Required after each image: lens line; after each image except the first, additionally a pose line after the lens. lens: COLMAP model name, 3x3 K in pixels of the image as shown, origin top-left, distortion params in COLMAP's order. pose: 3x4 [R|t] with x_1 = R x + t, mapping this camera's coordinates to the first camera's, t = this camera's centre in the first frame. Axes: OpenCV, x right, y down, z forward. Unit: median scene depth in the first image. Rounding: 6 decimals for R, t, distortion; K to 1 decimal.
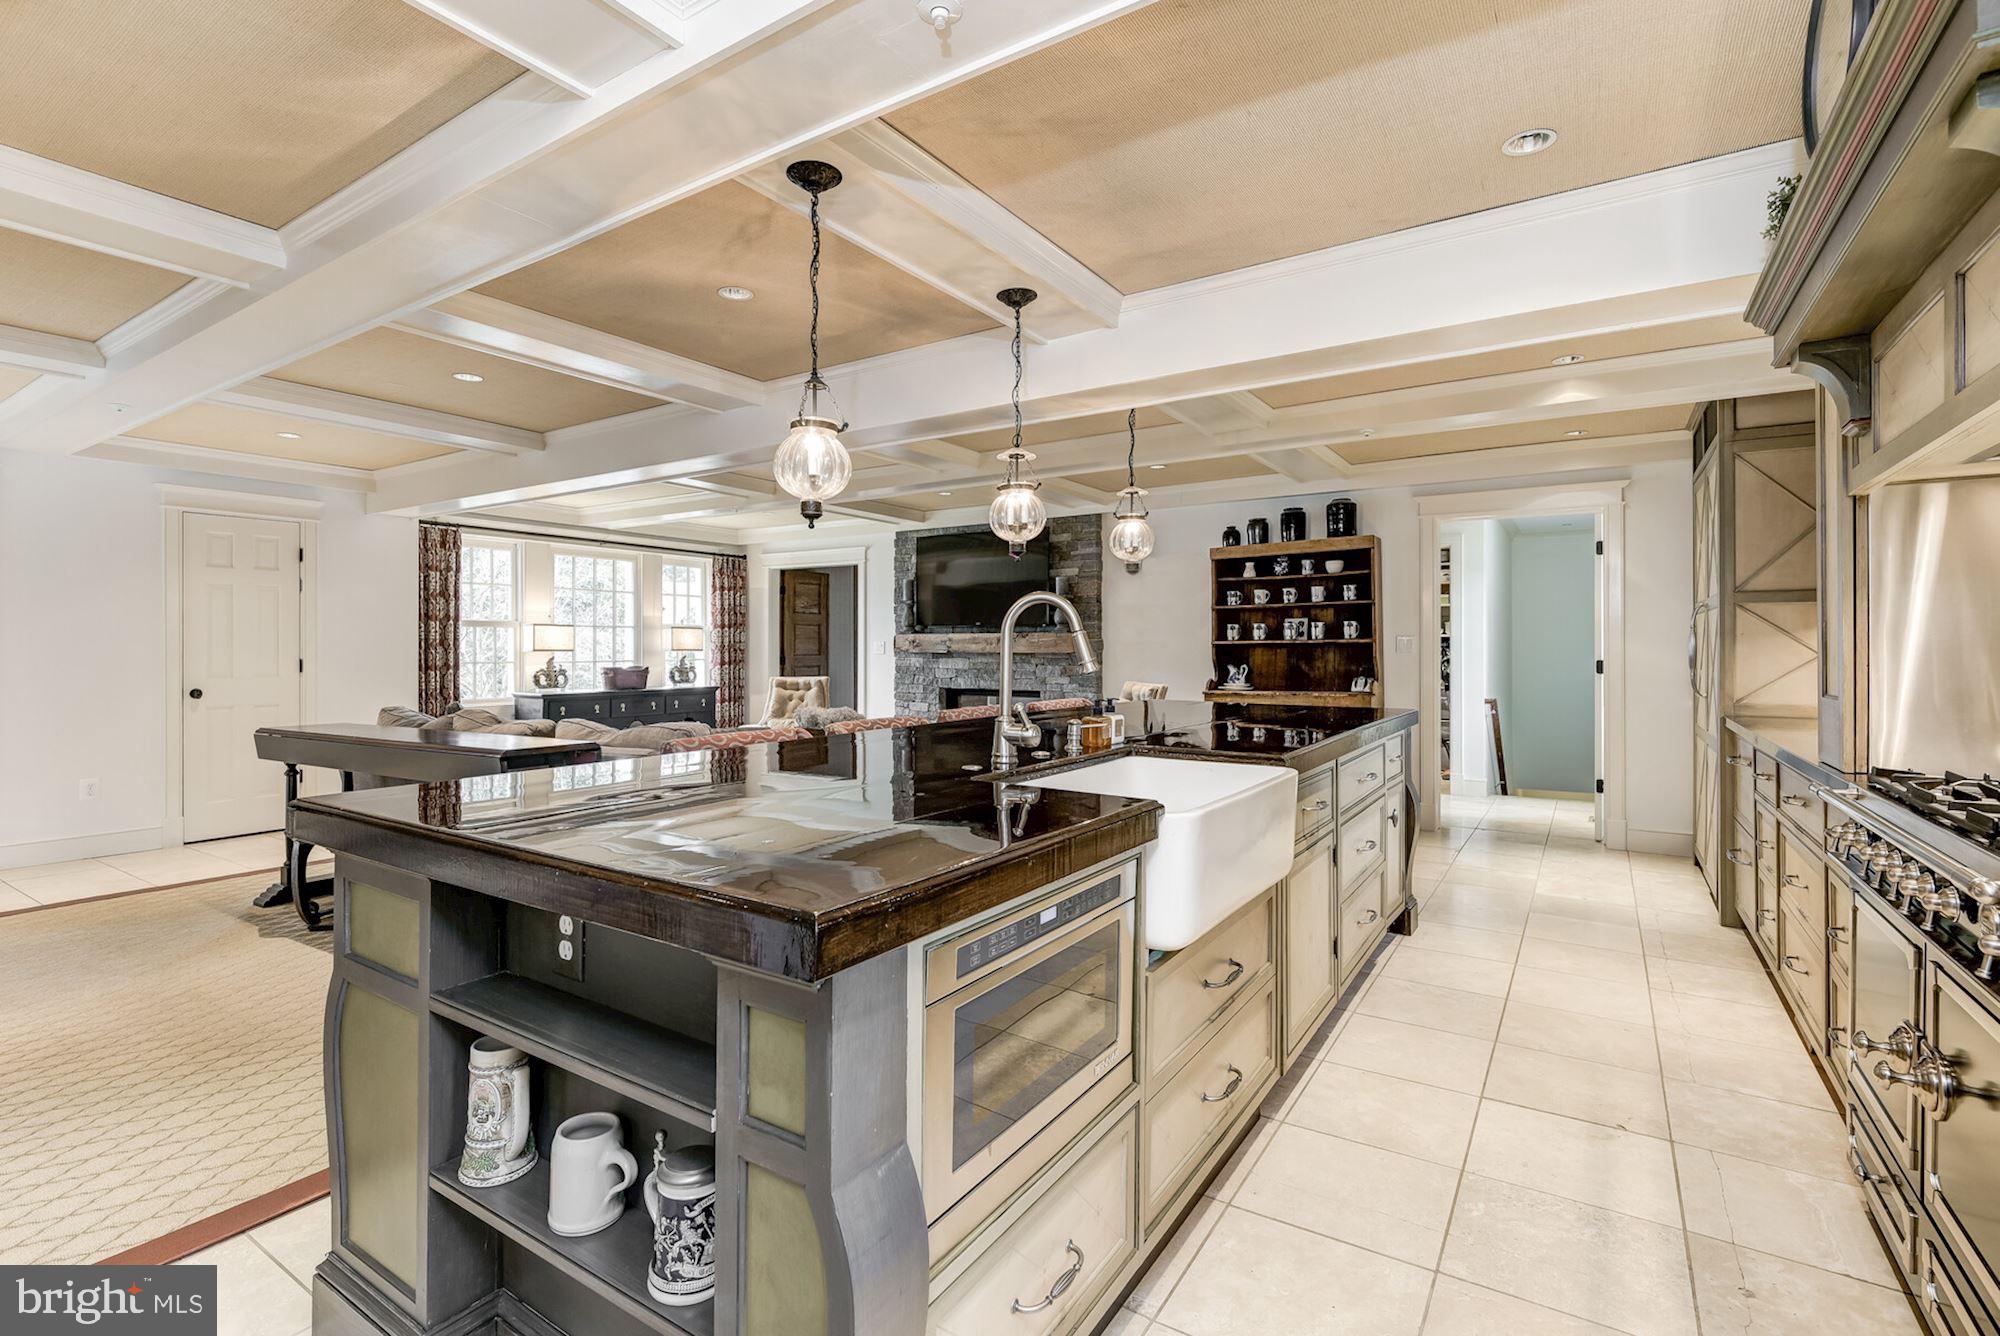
lens RADIAL K [[913.8, 0, 989.2], [0, 913.8, 650.0], [0, 0, 1]] dist [0.008553, -0.006729]
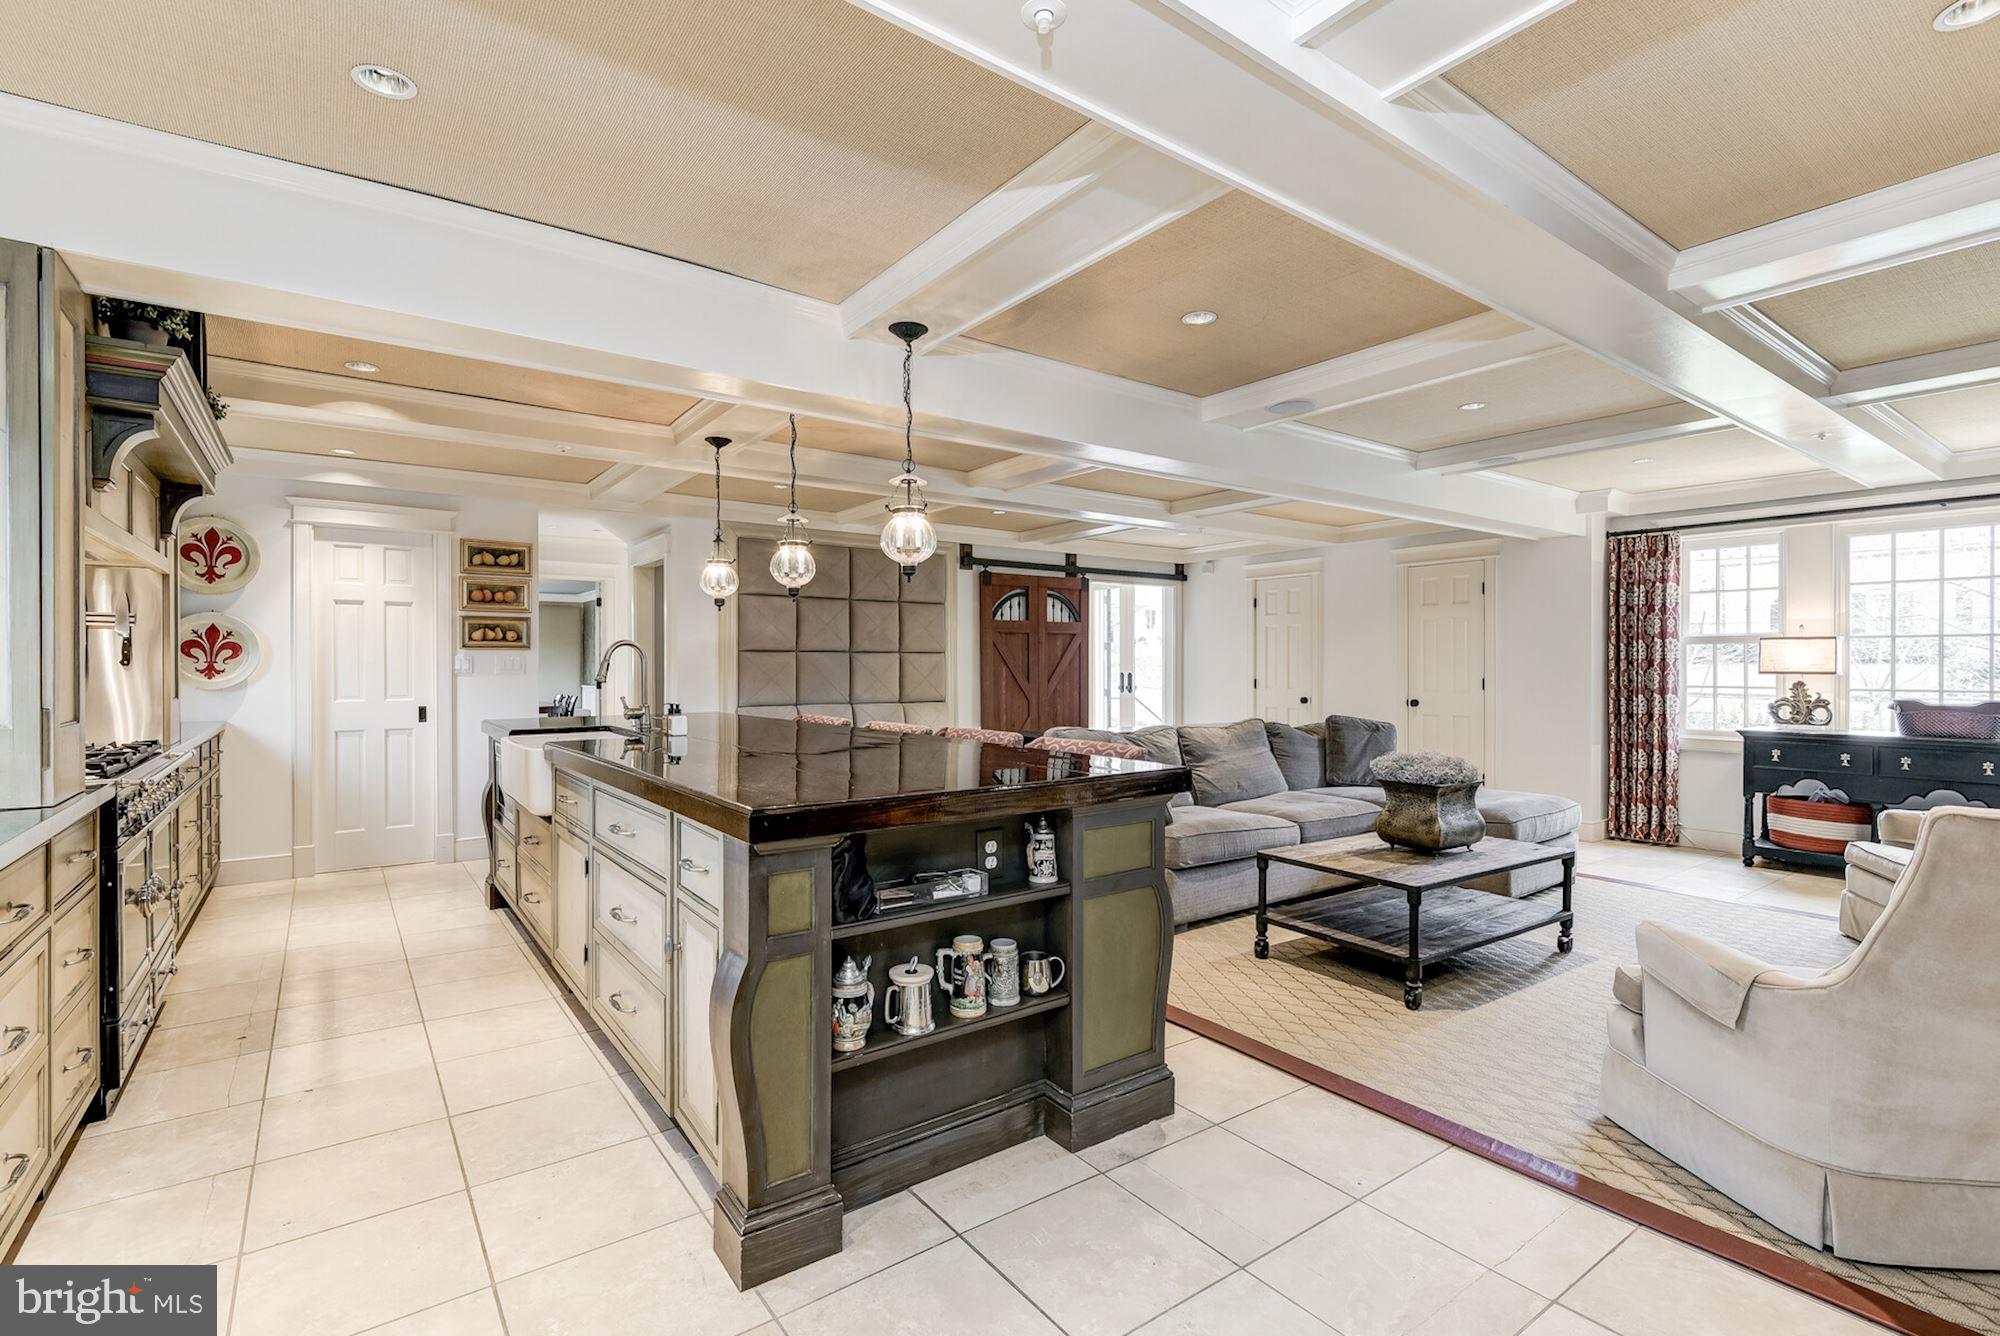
lens RADIAL K [[913.8, 0, 988.7], [0, 913.8, 667.9], [0, 0, 1]] dist [0.008553, -0.006729]
pose [[-0.353407, 0.001019, -0.935469, 0.455059], [-0.004090, 0.999988, 0.002635, -0.002926], [0.935461, 0.004757, -0.353398, 0.684803]]
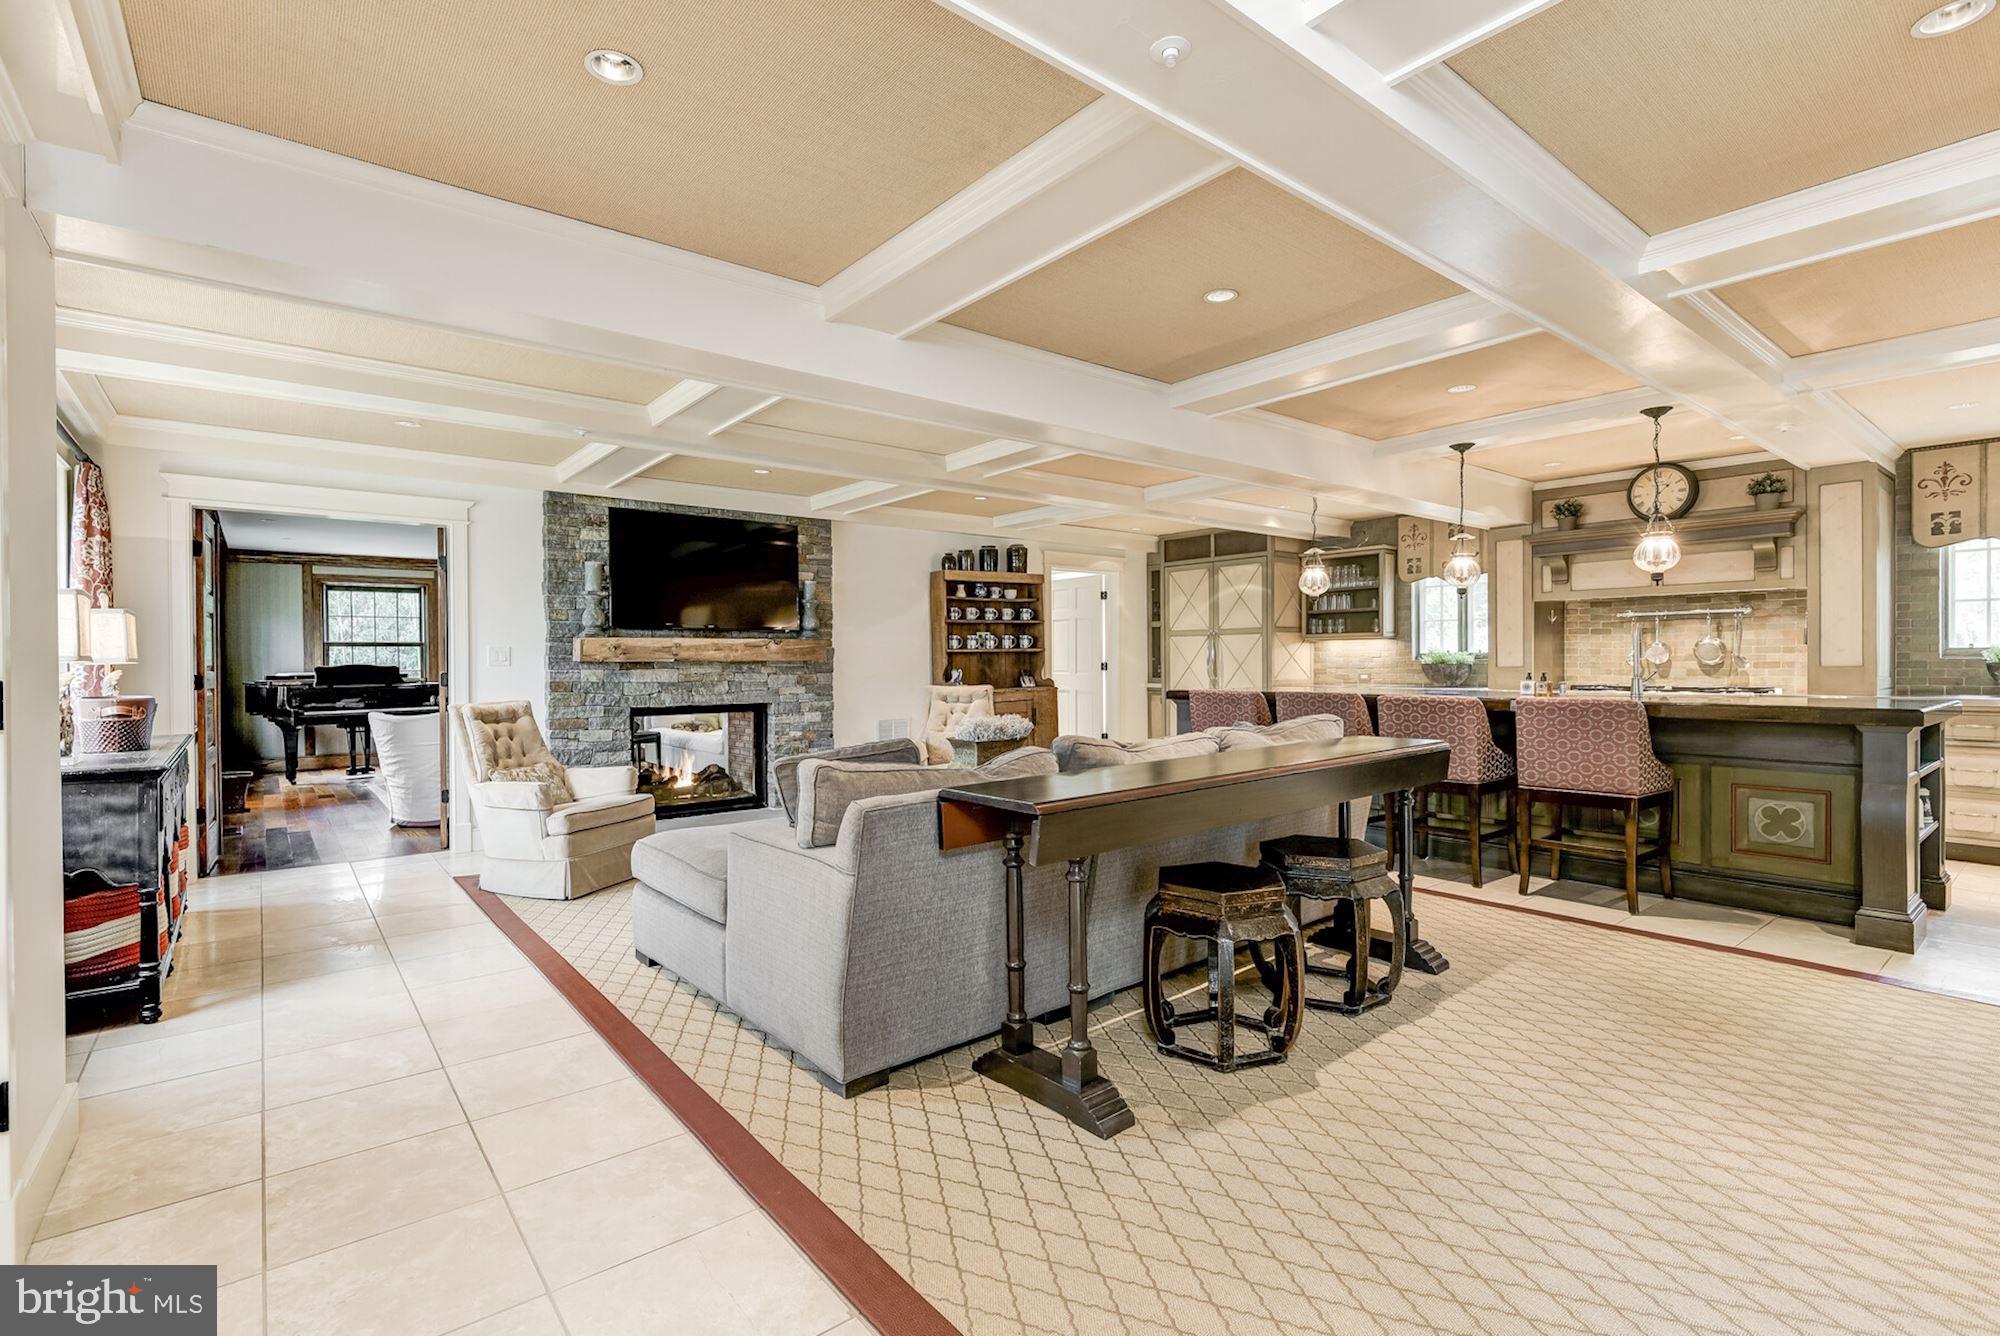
lens RADIAL K [[913.8, 0, 986.3], [0, 913.8, 669.4], [0, 0, 1]] dist [0.008553, -0.006729]
pose [[0.313622, -0.011446, 0.949479, -0.764240], [0.009856, 0.999913, 0.008798, 0.005442], [-0.949497, 0.006598, 0.313707, 0.525652]]
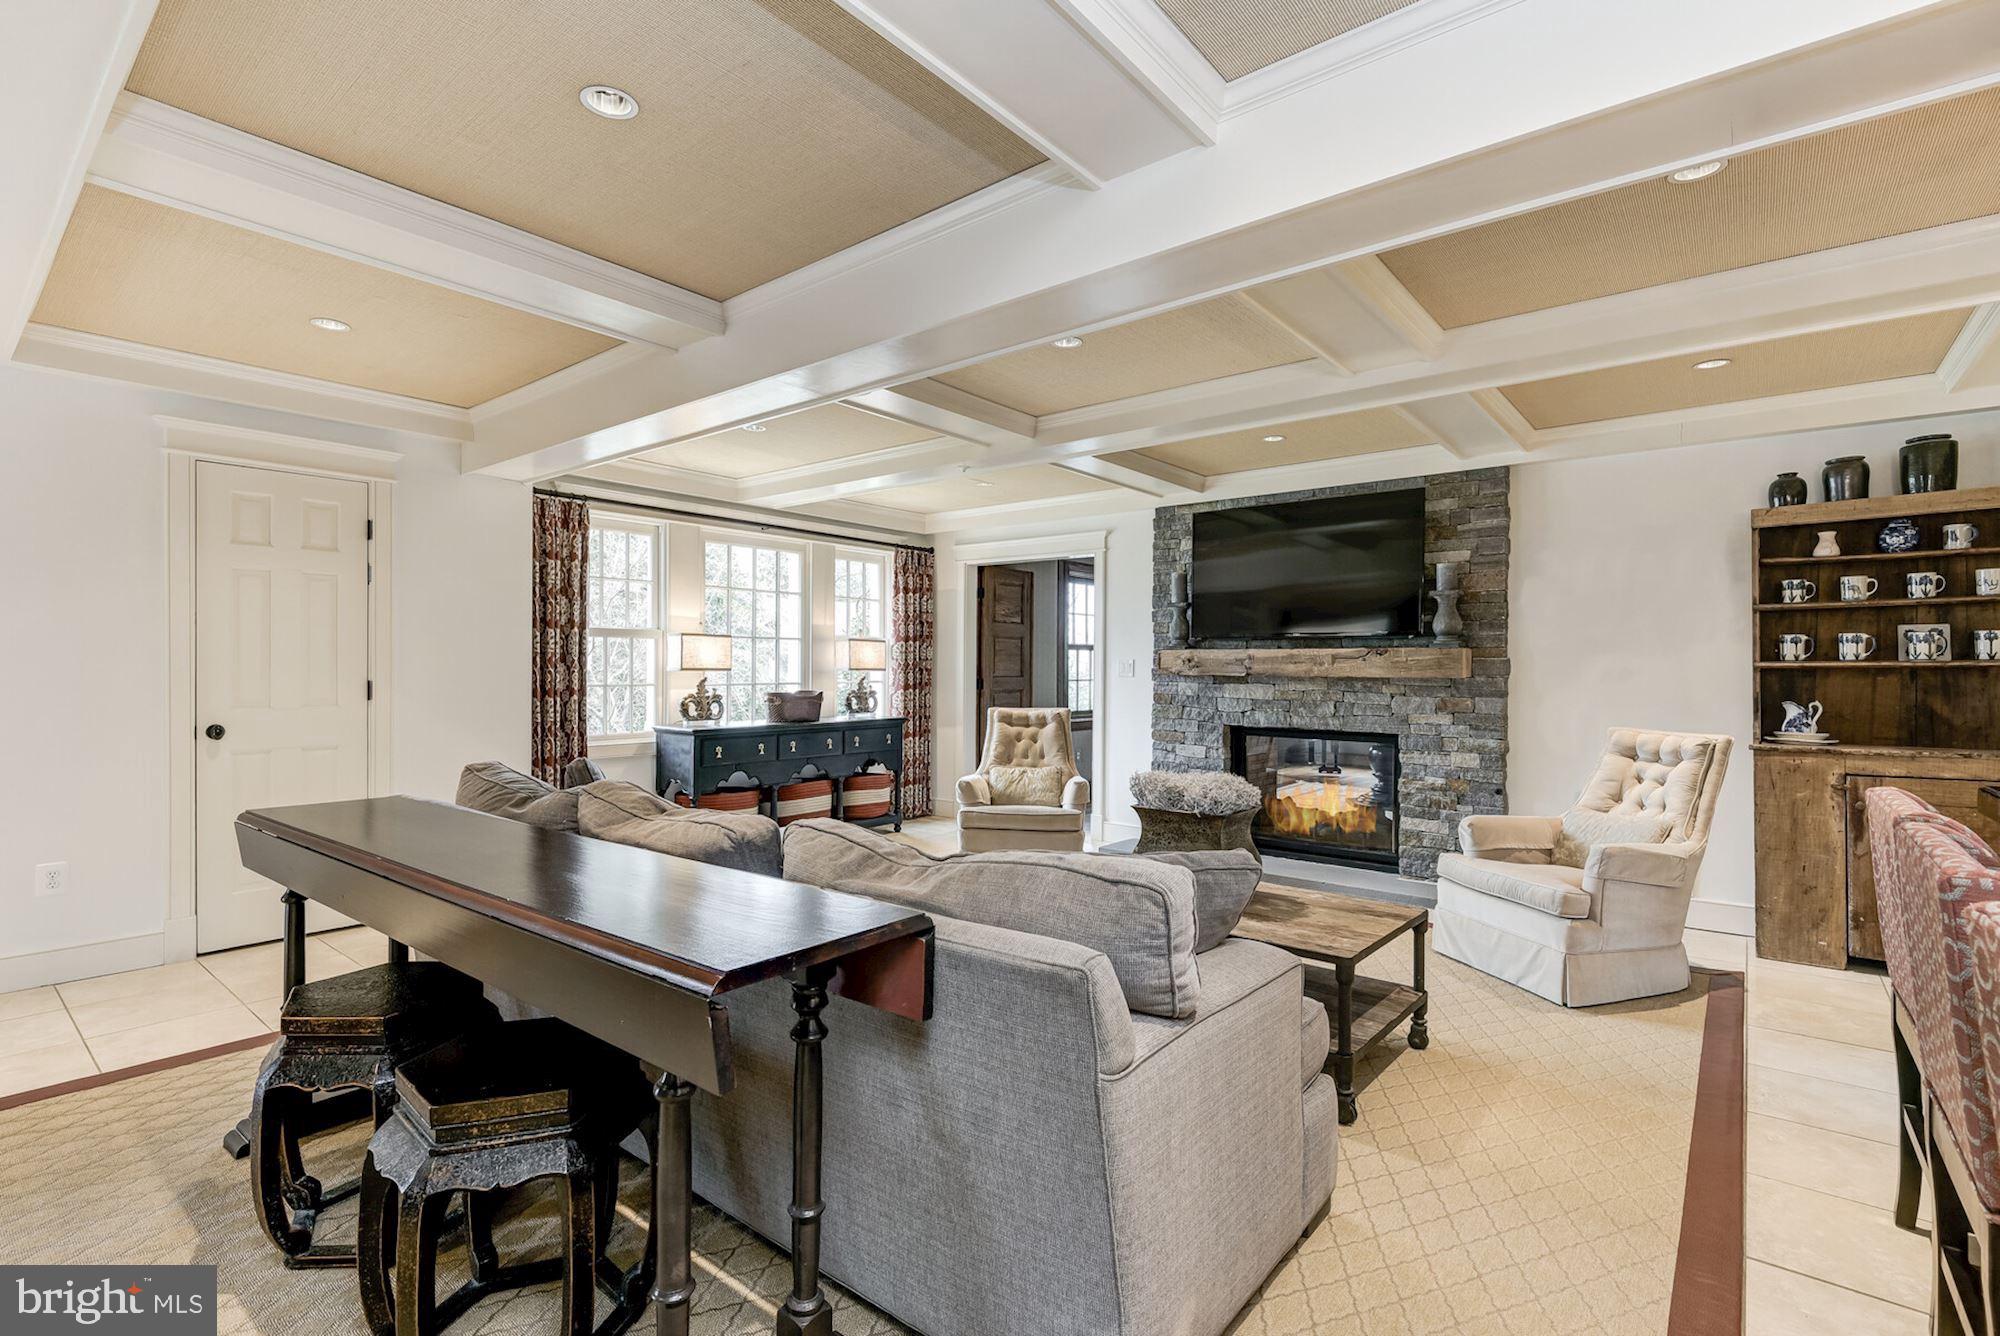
lens RADIAL K [[913.8, 0, 987.1], [0, 913.8, 667.3], [0, 0, 1]] dist [0.008553, -0.006729]
pose [[0.993970, 0.006059, -0.109486, -0.177135], [-0.006203, 0.999980, -0.000975, -0.002148], [0.109478, 0.001648, 0.993988, 0.303658]]
